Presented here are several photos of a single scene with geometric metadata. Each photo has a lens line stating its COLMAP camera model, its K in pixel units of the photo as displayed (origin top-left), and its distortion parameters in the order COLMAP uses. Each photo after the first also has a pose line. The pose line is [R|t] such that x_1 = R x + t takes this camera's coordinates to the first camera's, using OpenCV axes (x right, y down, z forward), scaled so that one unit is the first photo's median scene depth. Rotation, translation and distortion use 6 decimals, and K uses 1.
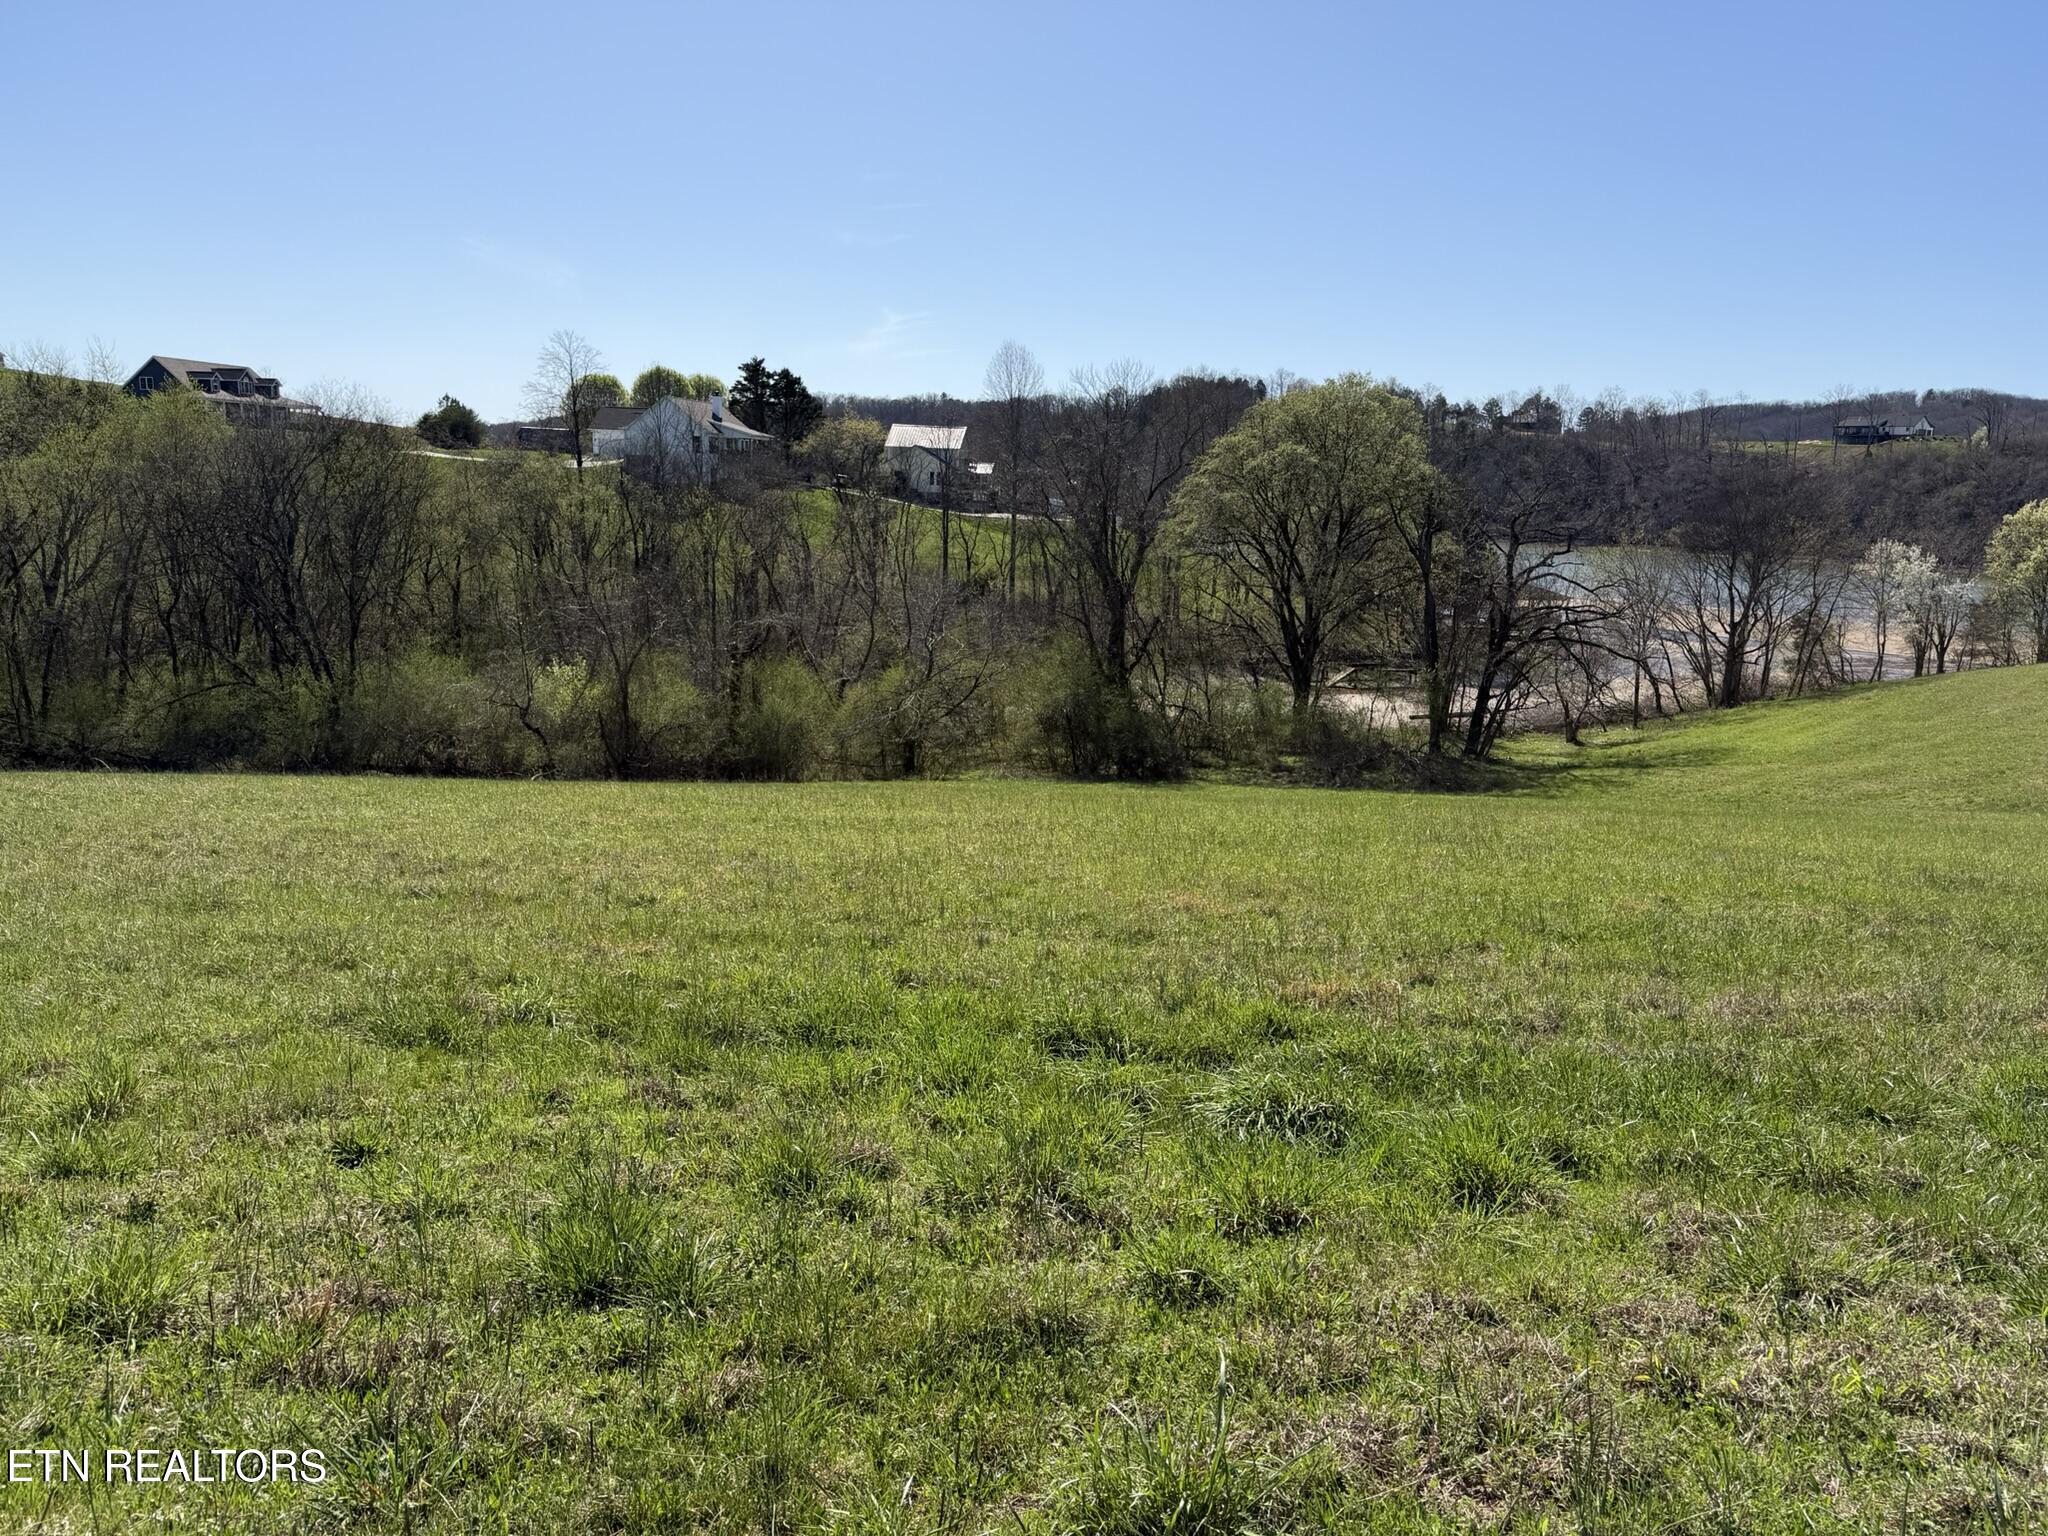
lens RADIAL K [[1421.1, 0, 1013.2], [0, 1421.1, 771.1], [0, 0, 1]] dist [0.102105, -0.147456]
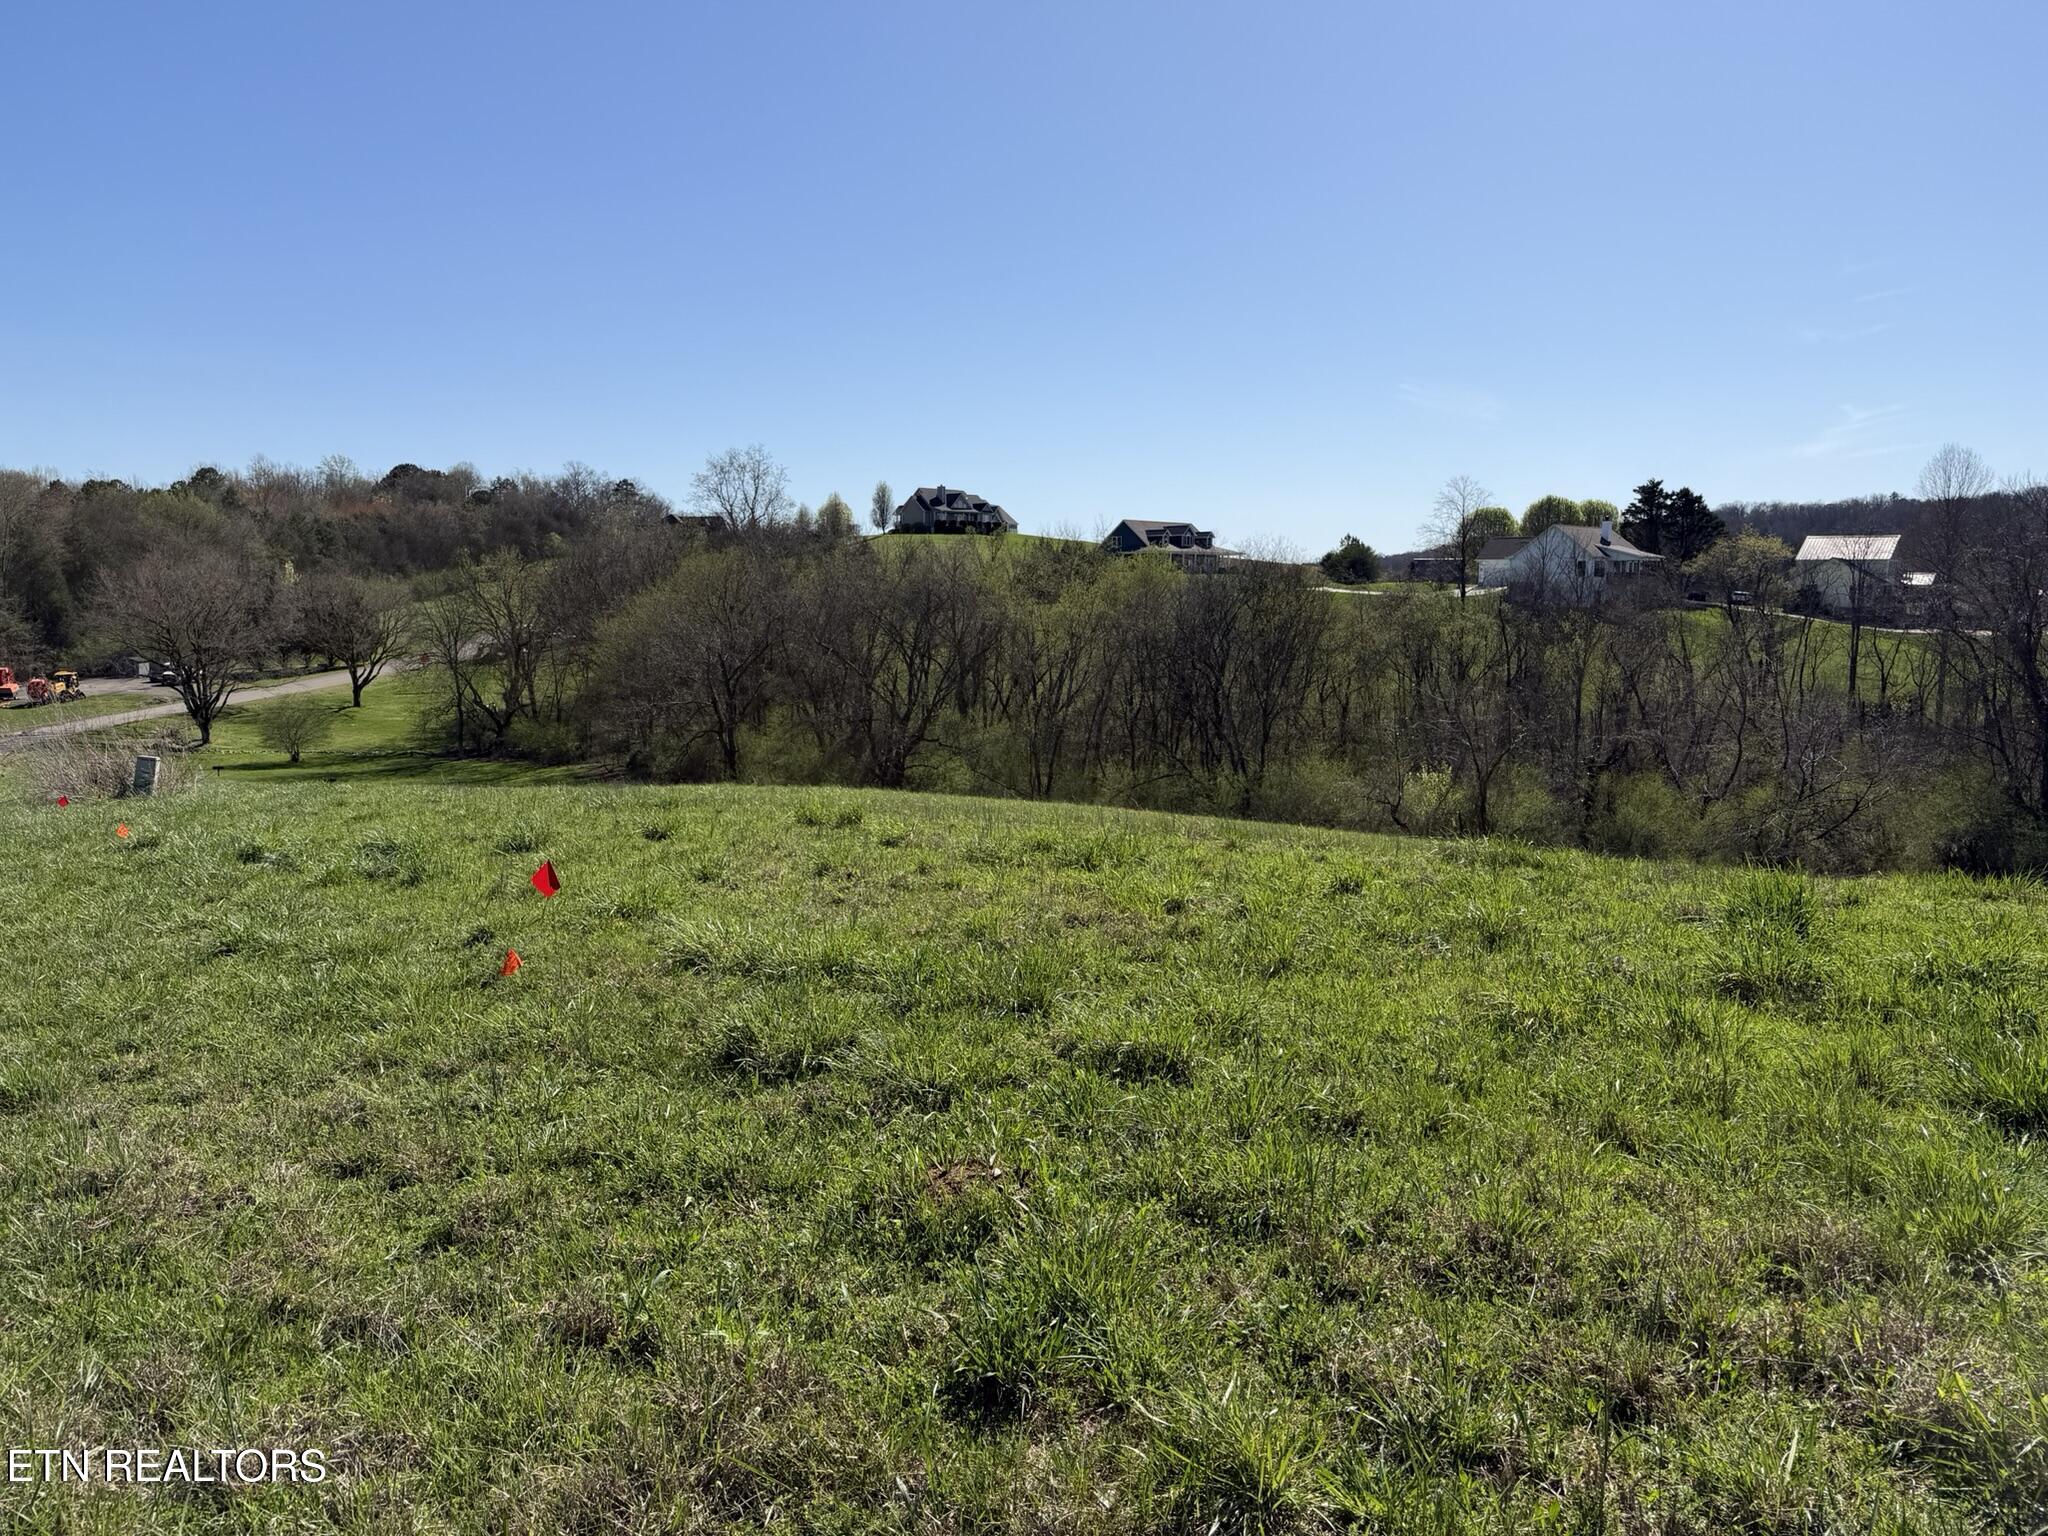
lens RADIAL K [[1421.1, 0, 1012.7], [0, 1421.1, 759.2], [0, 0, 1]] dist [0.102105, -0.147456]
pose [[0.829306, 0.034779, -0.557711, 0.037101], [-0.086330, 0.994053, -0.066381, 0.016993], [0.552086, 0.103197, 0.827376, -0.104823]]
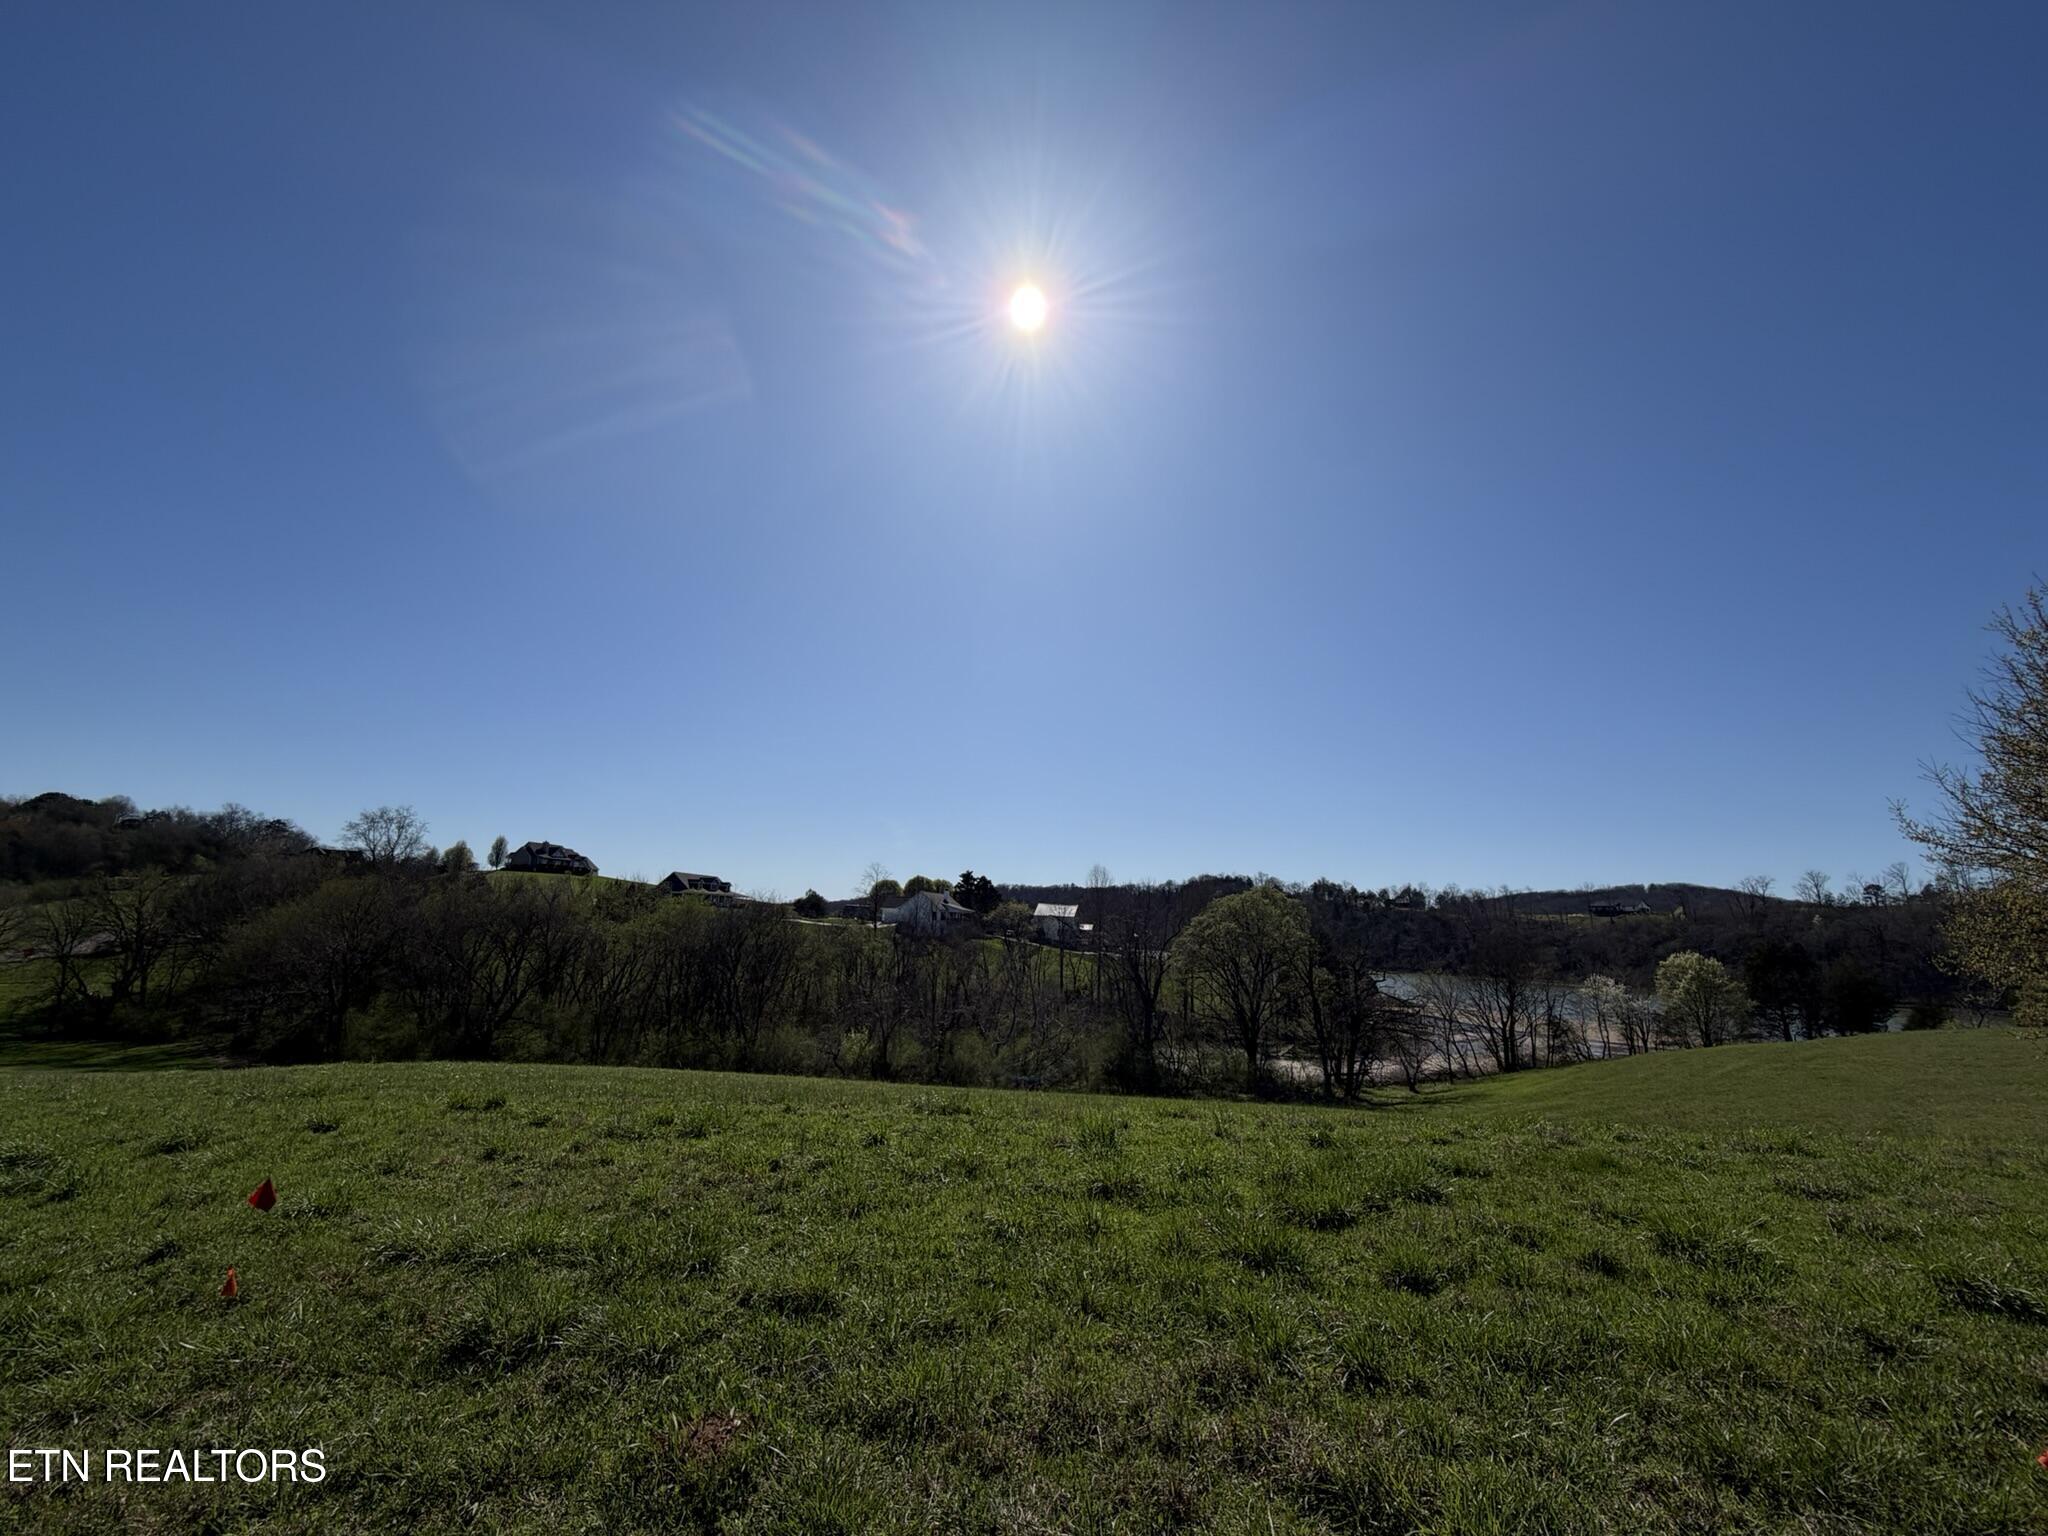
lens RADIAL K [[813.8, 0, 1030.2], [0, 813.8, 766.5], [0, 0, 1]] dist [-0.001323, 0.000622]
pose [[0.995038, -0.014100, -0.098489, 0.029631], [-0.025412, 0.921056, -0.388599, 0.013876], [0.096193, 0.389174, 0.916128, -0.109861]]
